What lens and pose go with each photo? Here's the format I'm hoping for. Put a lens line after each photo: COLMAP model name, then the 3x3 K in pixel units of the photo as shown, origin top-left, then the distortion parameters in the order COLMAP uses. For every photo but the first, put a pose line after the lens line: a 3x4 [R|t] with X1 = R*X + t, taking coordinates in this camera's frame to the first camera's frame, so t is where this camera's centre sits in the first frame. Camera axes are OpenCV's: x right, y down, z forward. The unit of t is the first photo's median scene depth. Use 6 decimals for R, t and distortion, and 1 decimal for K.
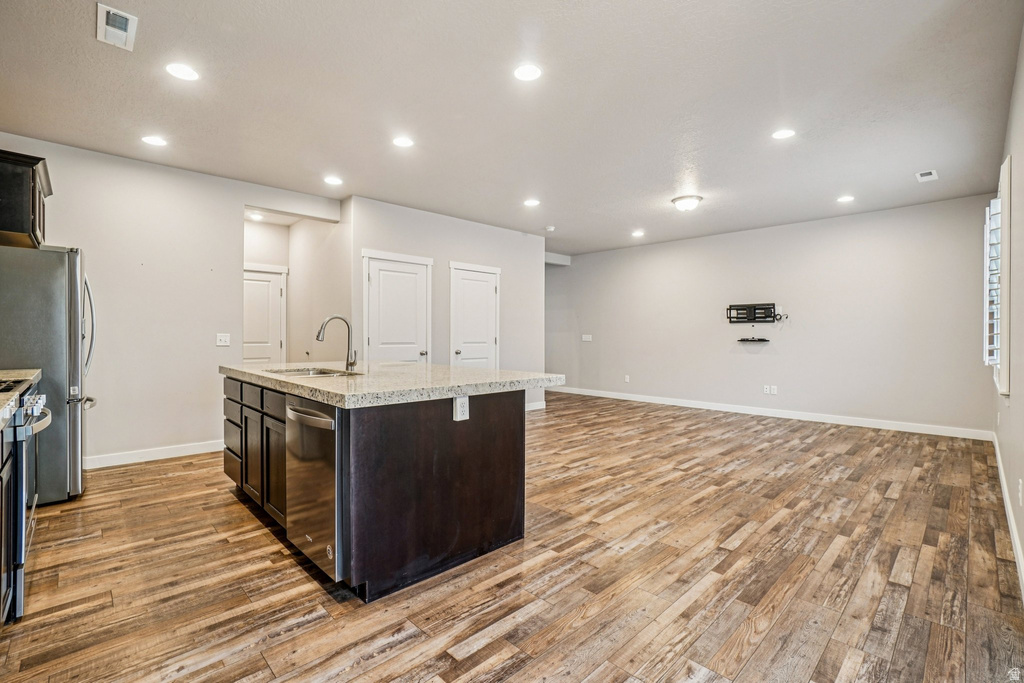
lens RADIAL K [[453.7, 0, 496.5], [0, 453.7, 329.3], [0, 0, 1]] dist [-0.048113, 0.018119]
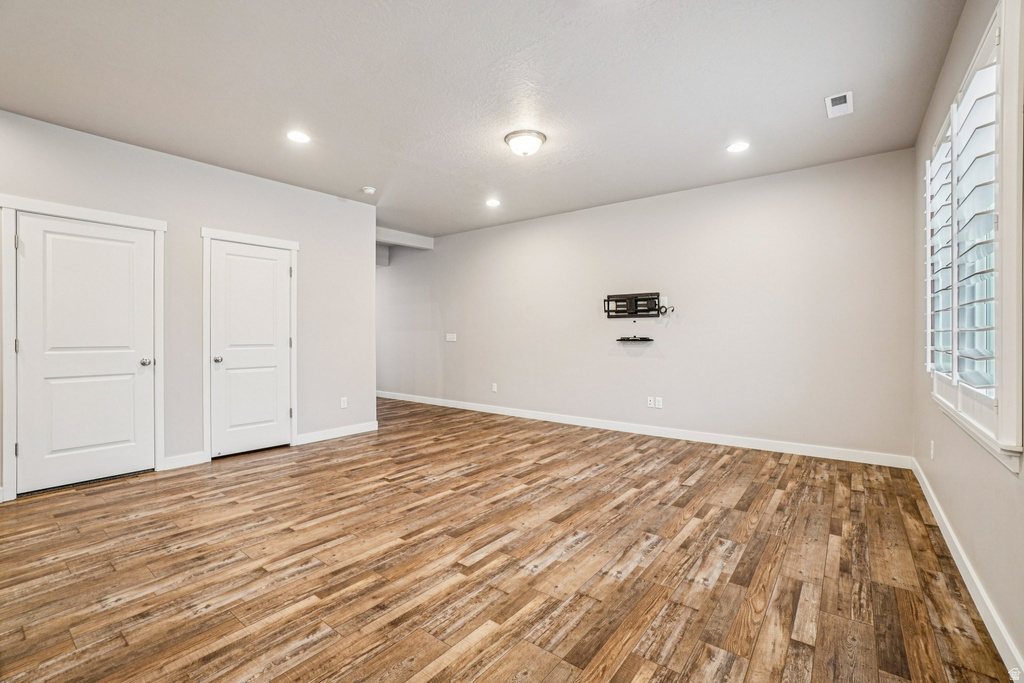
lens RADIAL K [[453.7, 0, 490.1], [0, 453.7, 325.6], [0, 0, 1]] dist [-0.048113, 0.018119]
pose [[0.990560, -0.001272, 0.137076, 0.281769], [0.002104, 0.999980, -0.005924, 0.005163], [-0.137066, 0.006157, 0.990543, 0.327914]]
